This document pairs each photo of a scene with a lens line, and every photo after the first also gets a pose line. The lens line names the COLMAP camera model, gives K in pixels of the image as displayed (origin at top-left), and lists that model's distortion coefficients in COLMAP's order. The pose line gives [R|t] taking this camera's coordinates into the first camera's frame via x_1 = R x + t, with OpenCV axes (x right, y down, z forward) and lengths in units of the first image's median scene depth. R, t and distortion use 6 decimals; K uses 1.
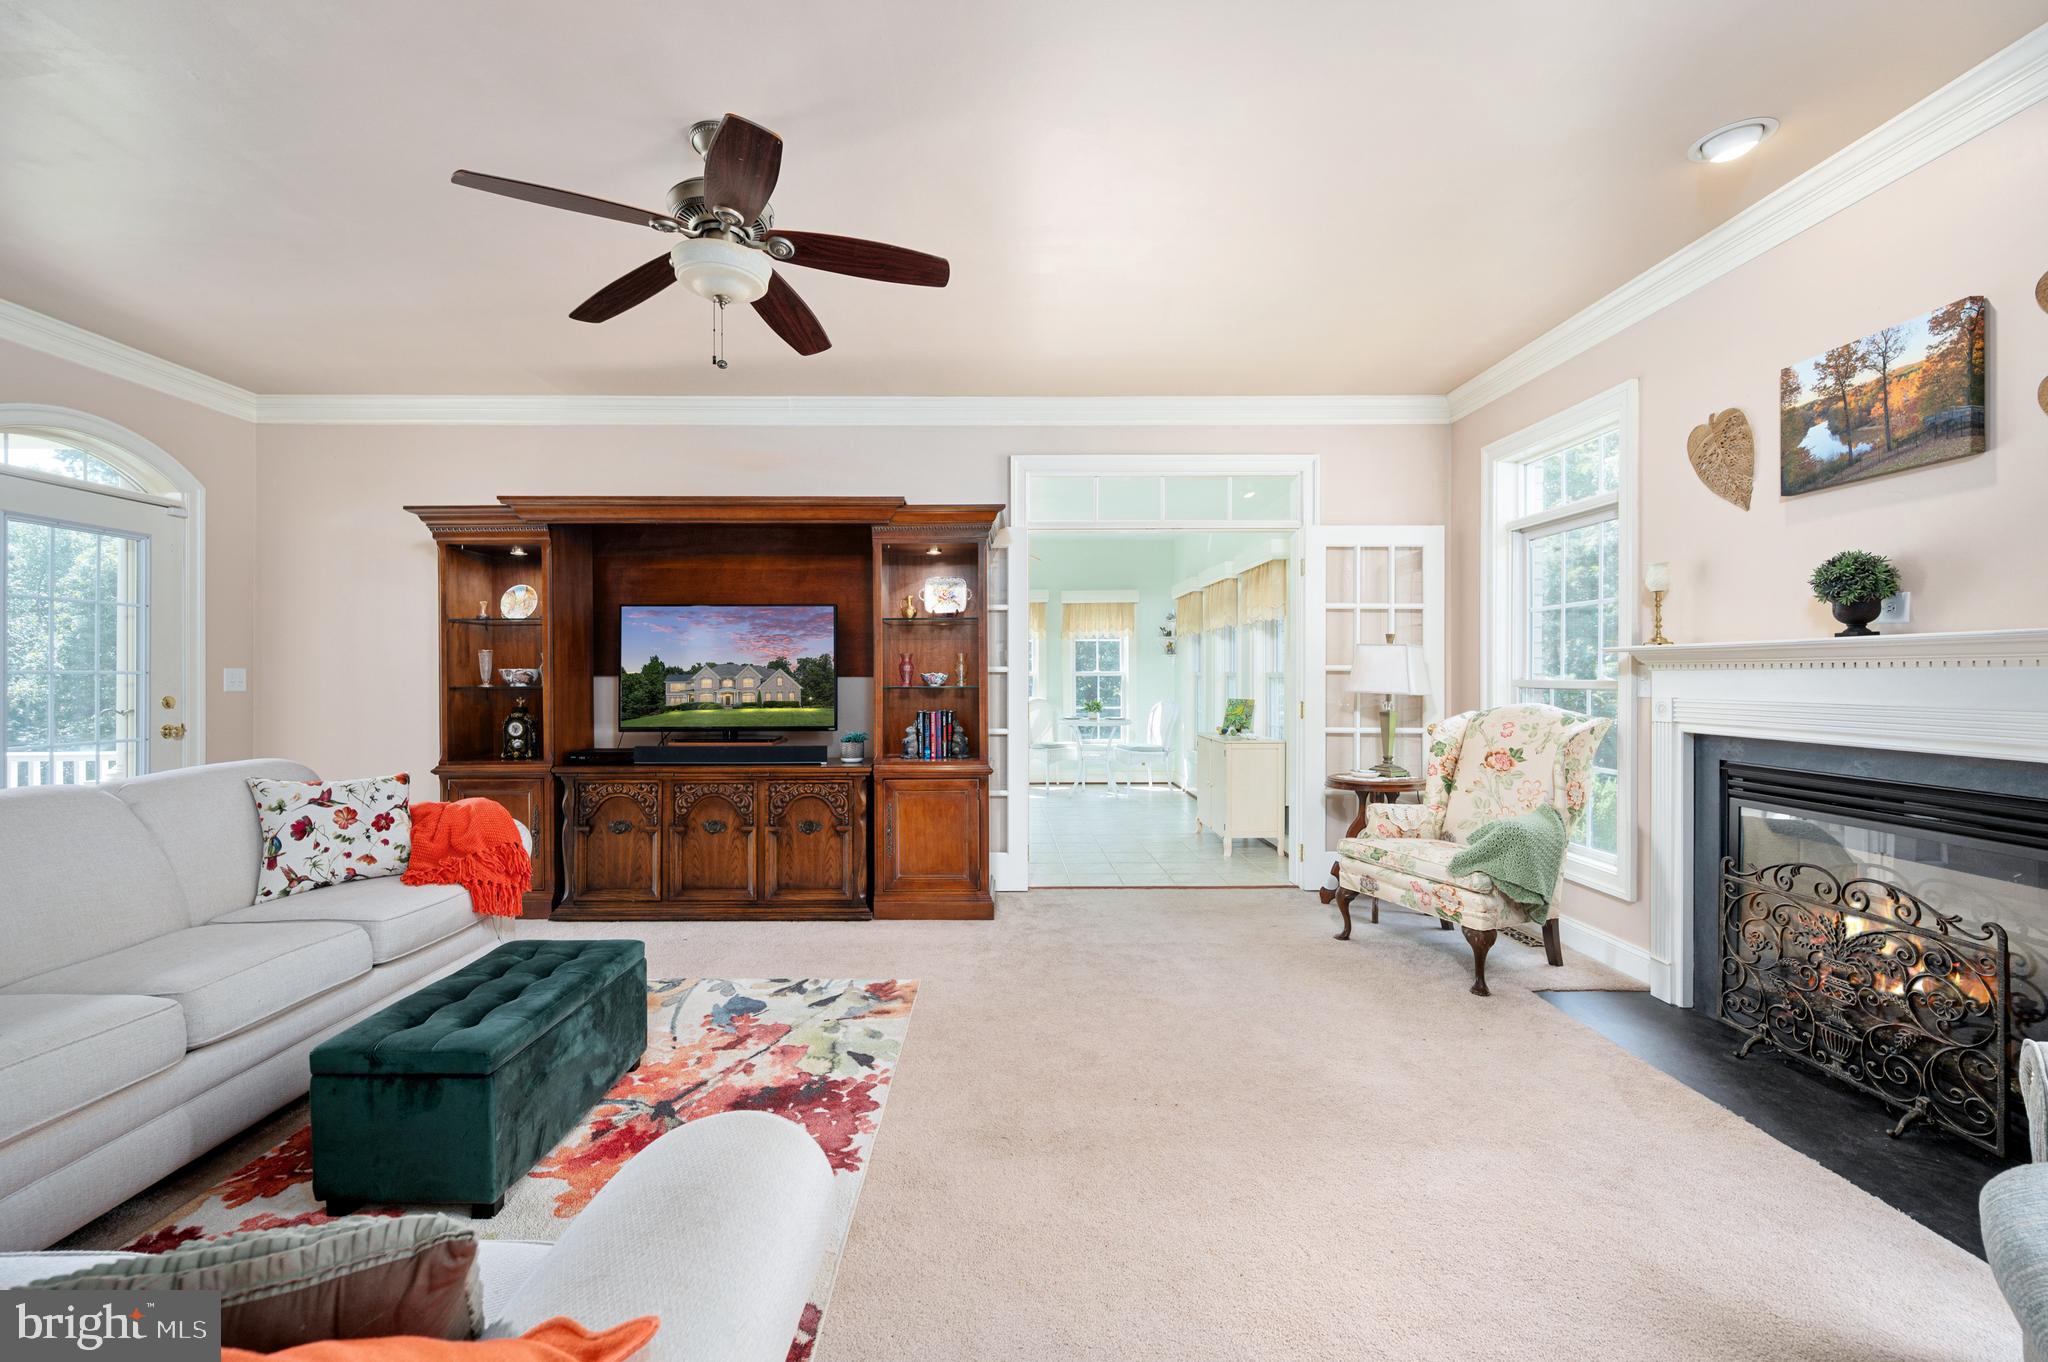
lens RADIAL K [[810.3, 0, 991.8], [0, 810.3, 679.1], [0, 0, 1]] dist [-0.001487, 0.000003]
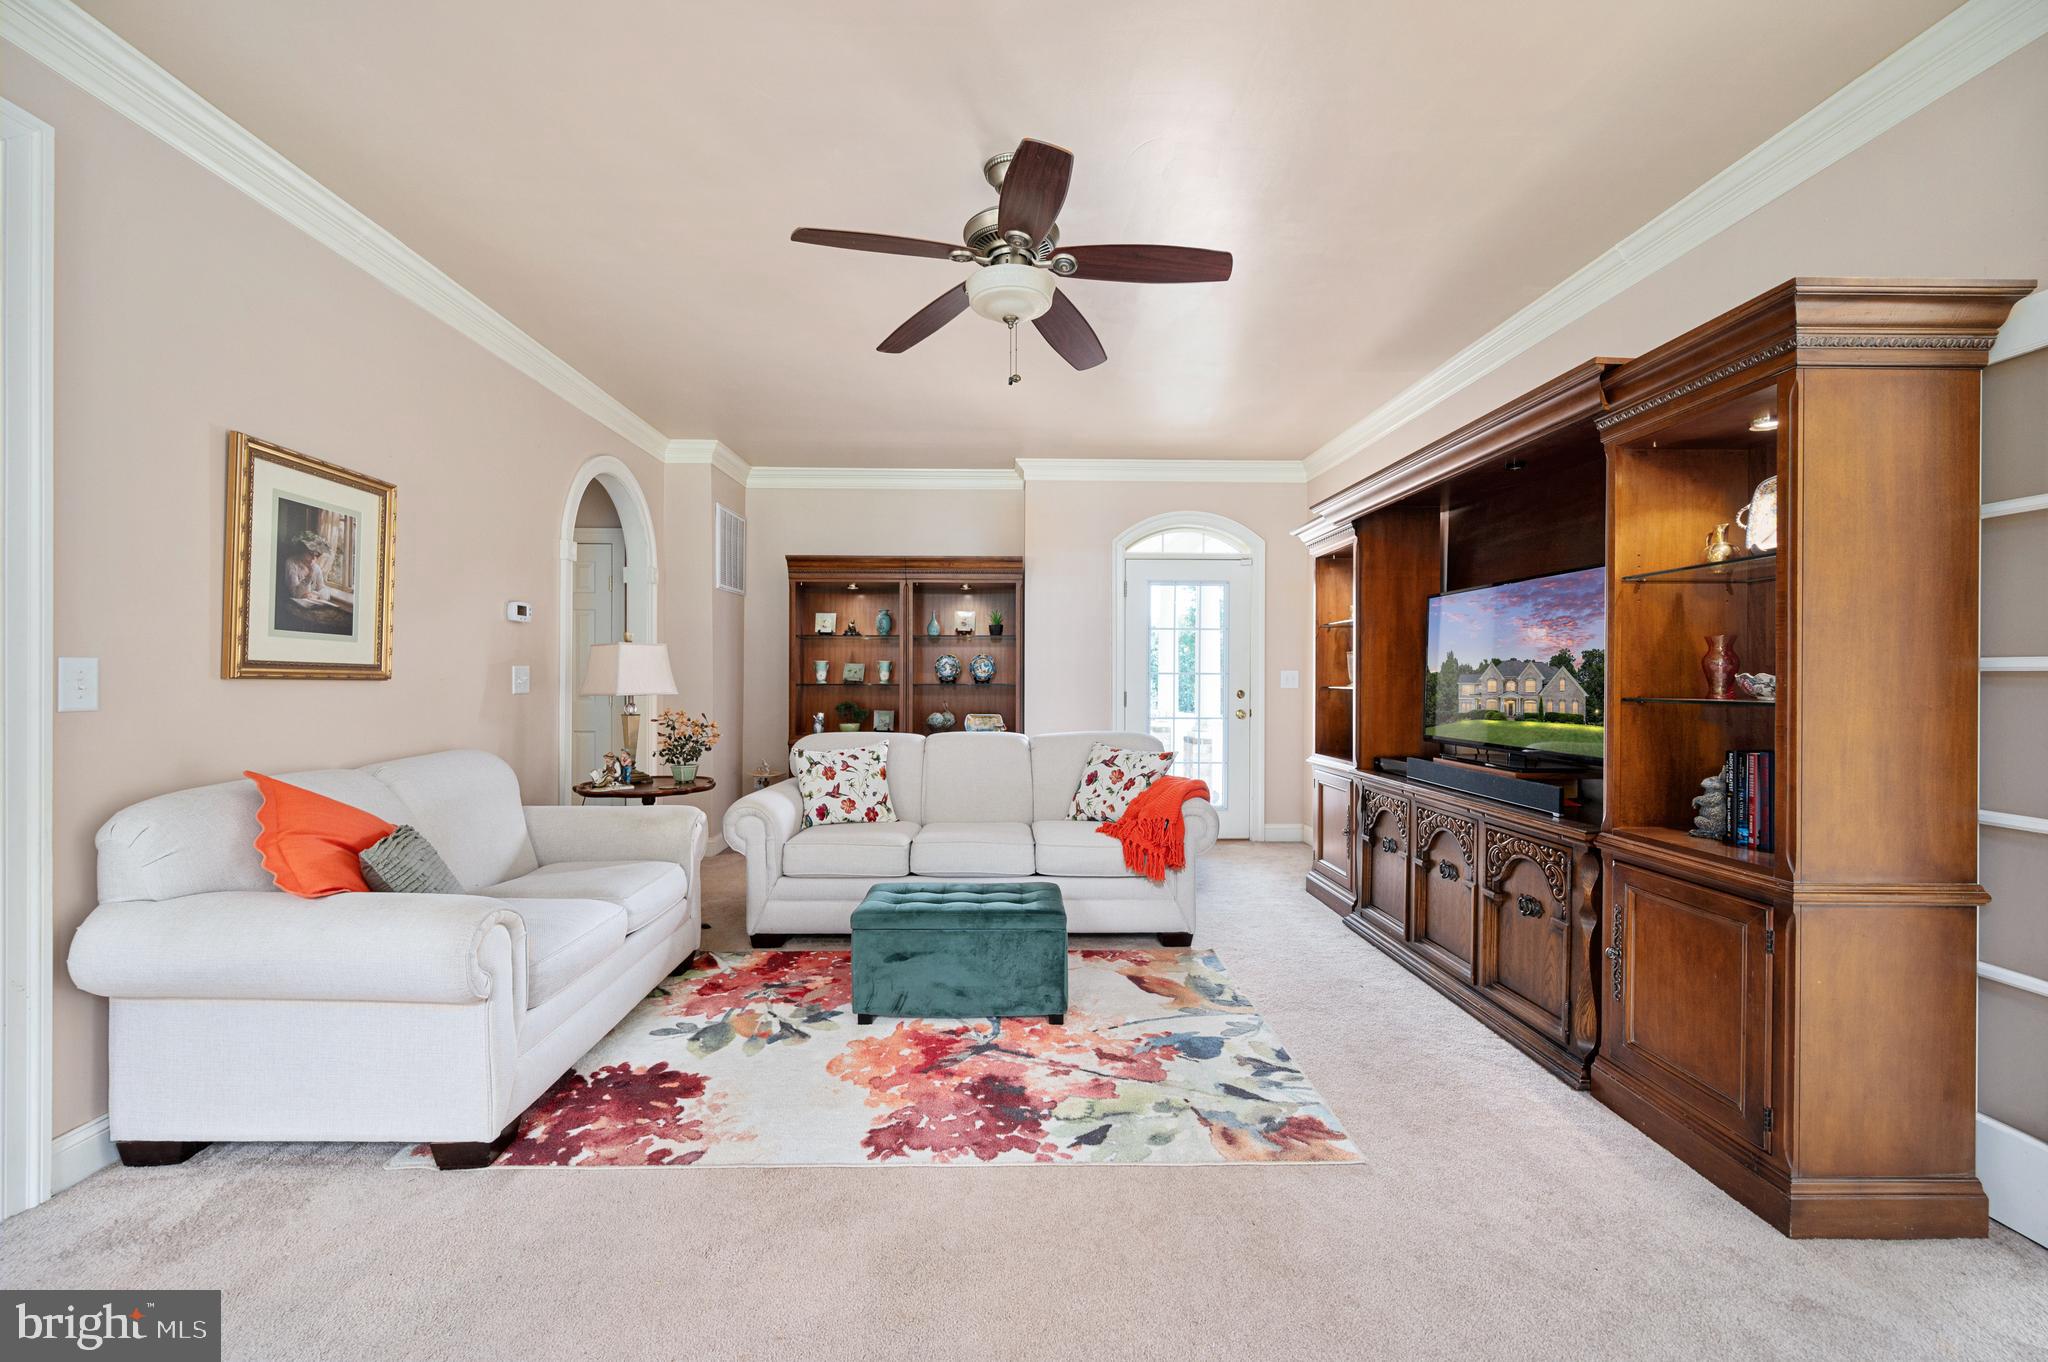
lens RADIAL K [[810.3, 0, 1021.8], [0, 810.3, 682.4], [0, 0, 1]] dist [-0.001487, 0.000003]
pose [[0.030962, 0.013749, -0.999426, 0.474415], [-0.008085, 0.999876, 0.013505, -0.005484], [0.999488, 0.007662, 0.031070, 0.642748]]
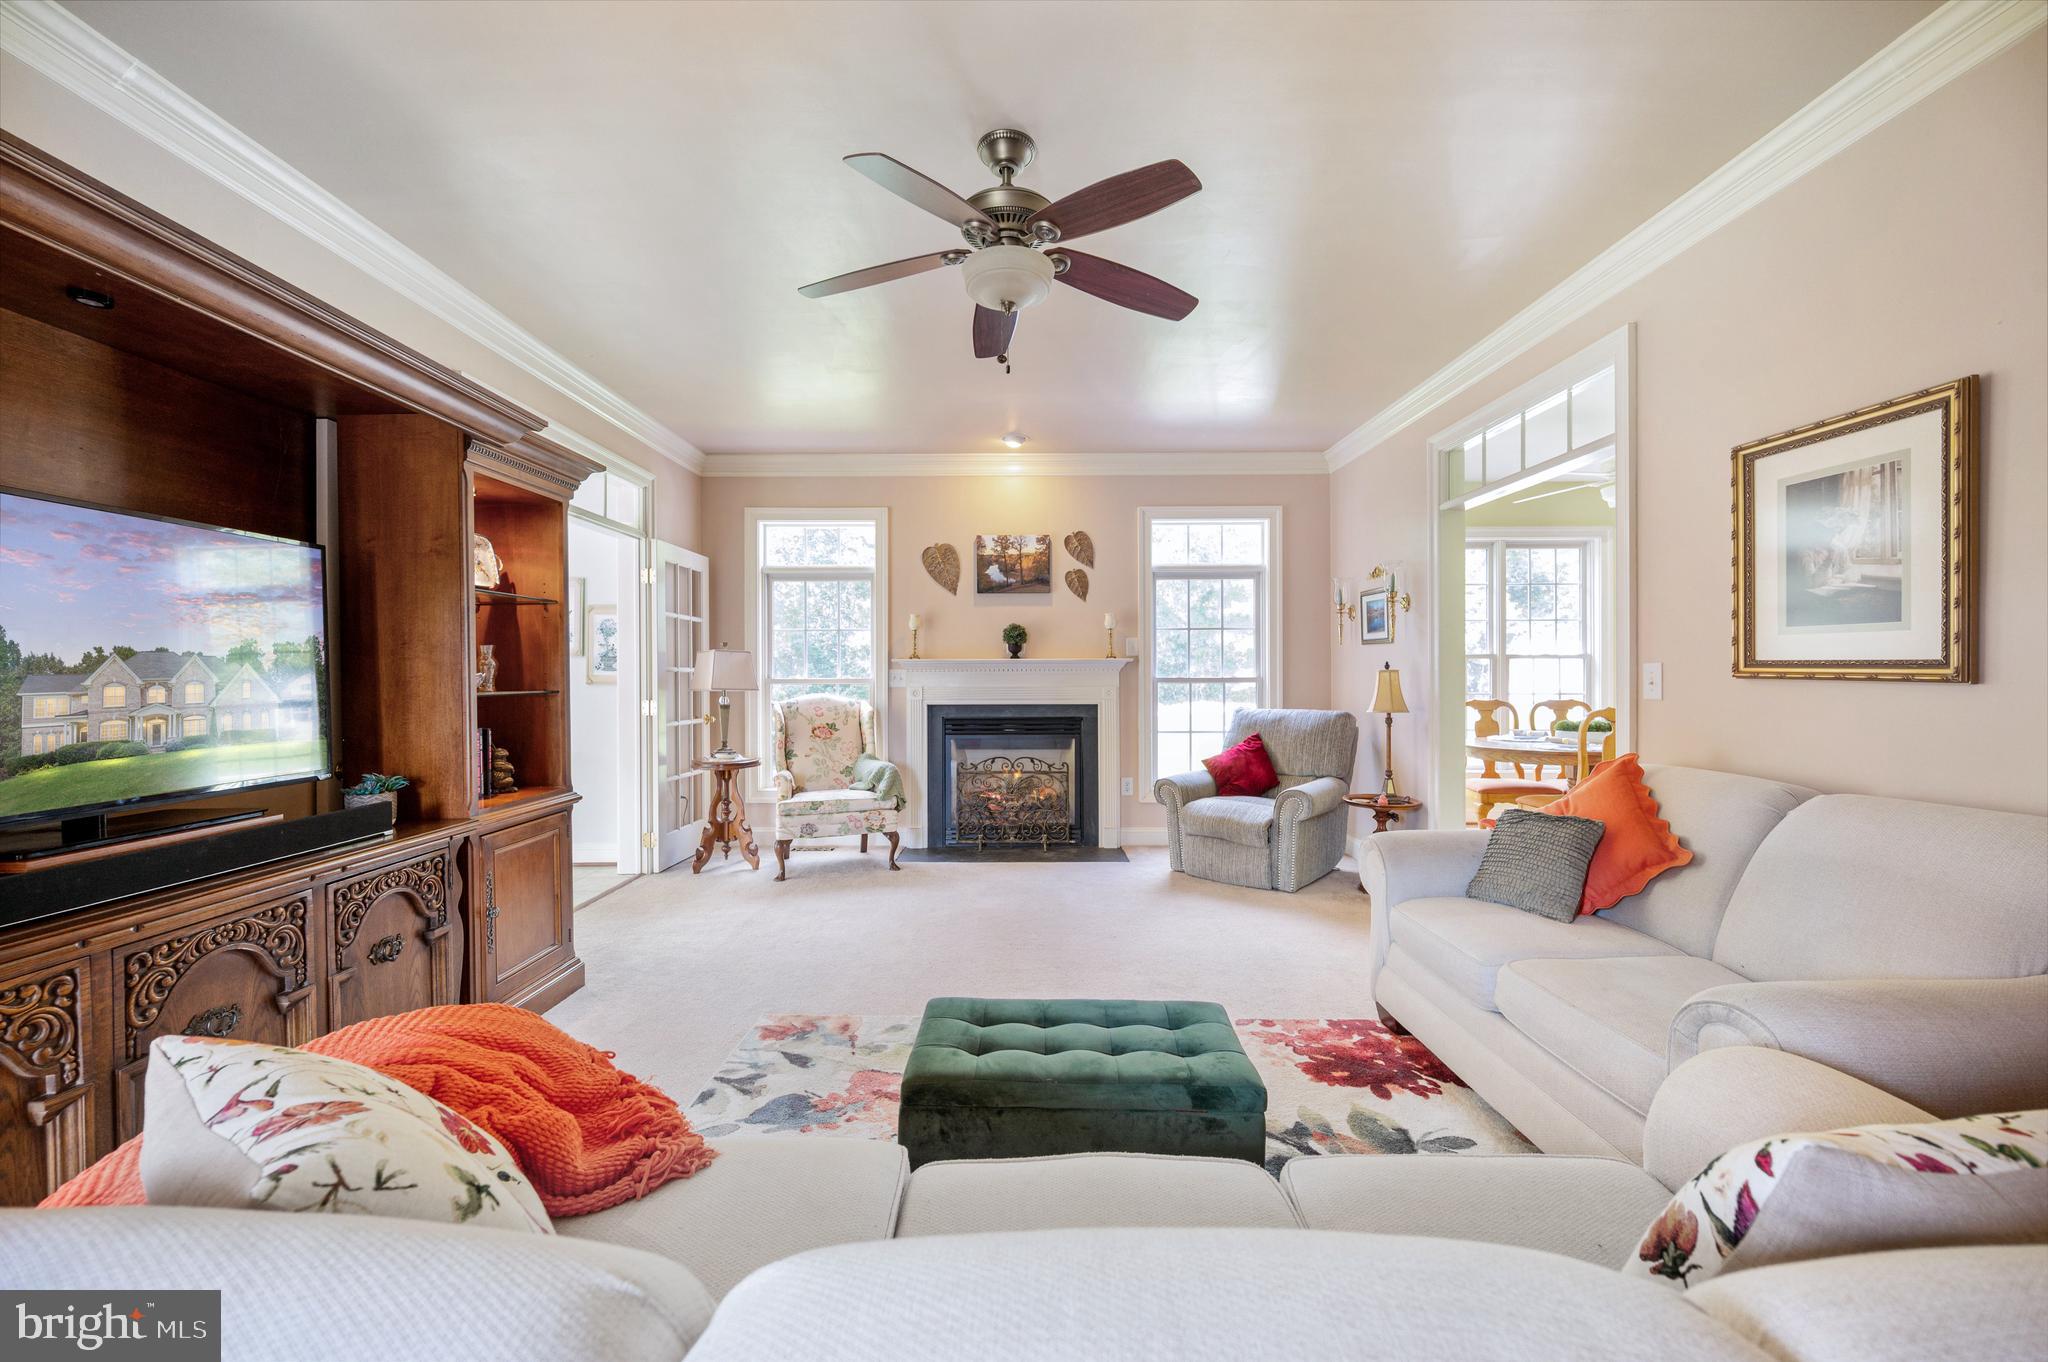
lens RADIAL K [[810.3, 0, 1016.3], [0, 810.3, 680.3], [0, 0, 1]] dist [-0.001487, 0.000003]
pose [[0.004394, -0.006411, 0.999970, -0.886214], [0.008760, 0.999941, 0.006373, -0.002115], [-0.999952, 0.008732, 0.004450, 0.644260]]
